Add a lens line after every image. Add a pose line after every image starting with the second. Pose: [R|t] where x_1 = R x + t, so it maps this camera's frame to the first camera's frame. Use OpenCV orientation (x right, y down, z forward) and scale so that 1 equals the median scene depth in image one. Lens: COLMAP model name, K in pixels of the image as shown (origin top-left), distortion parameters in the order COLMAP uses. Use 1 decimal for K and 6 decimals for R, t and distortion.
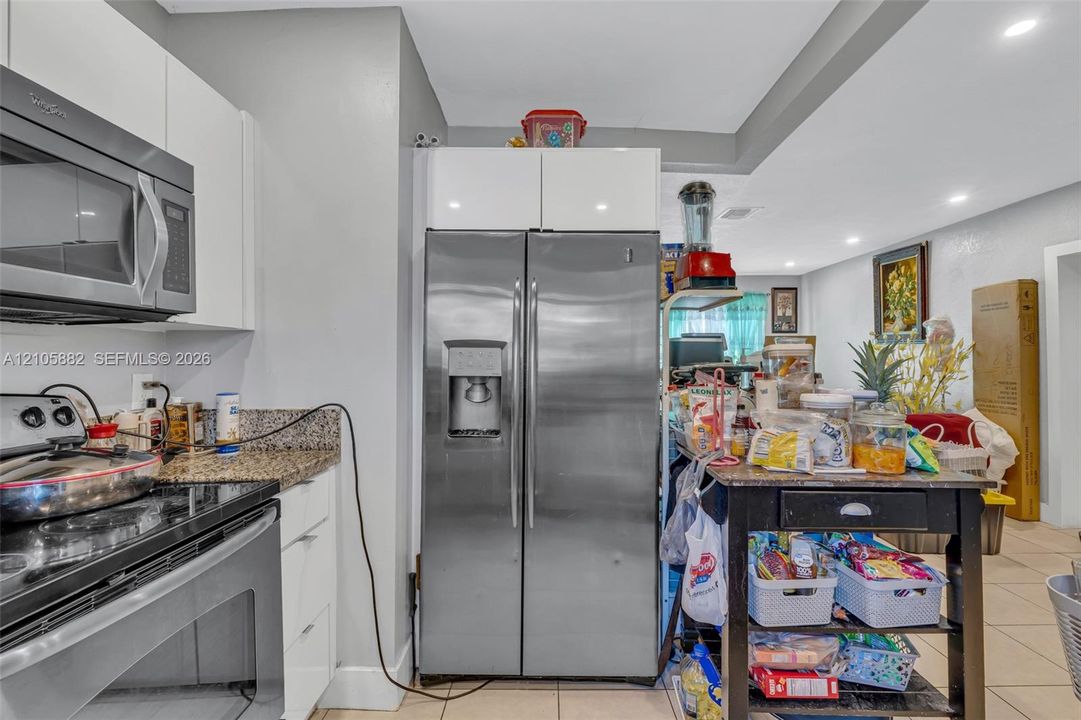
lens RADIAL K [[464.3, 0, 541.7], [0, 464.3, 357.4], [0, 0, 1]] dist [-0.015598, -0.000222]
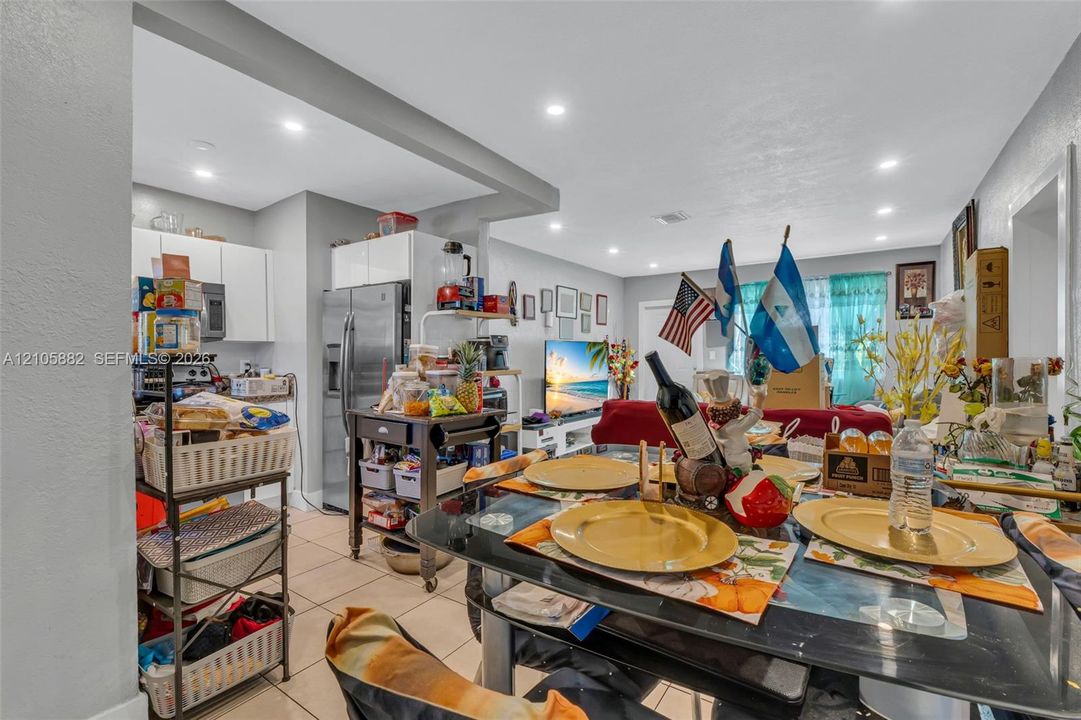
lens RADIAL K [[464.3, 0, 543.3], [0, 464.3, 358.9], [0, 0, 1]] dist [-0.015598, -0.000222]
pose [[0.832789, 0.002641, -0.553584, 0.857296], [0.007889, 0.999830, 0.016638, 0.001134], [0.553535, -0.018224, 0.832627, -0.093203]]
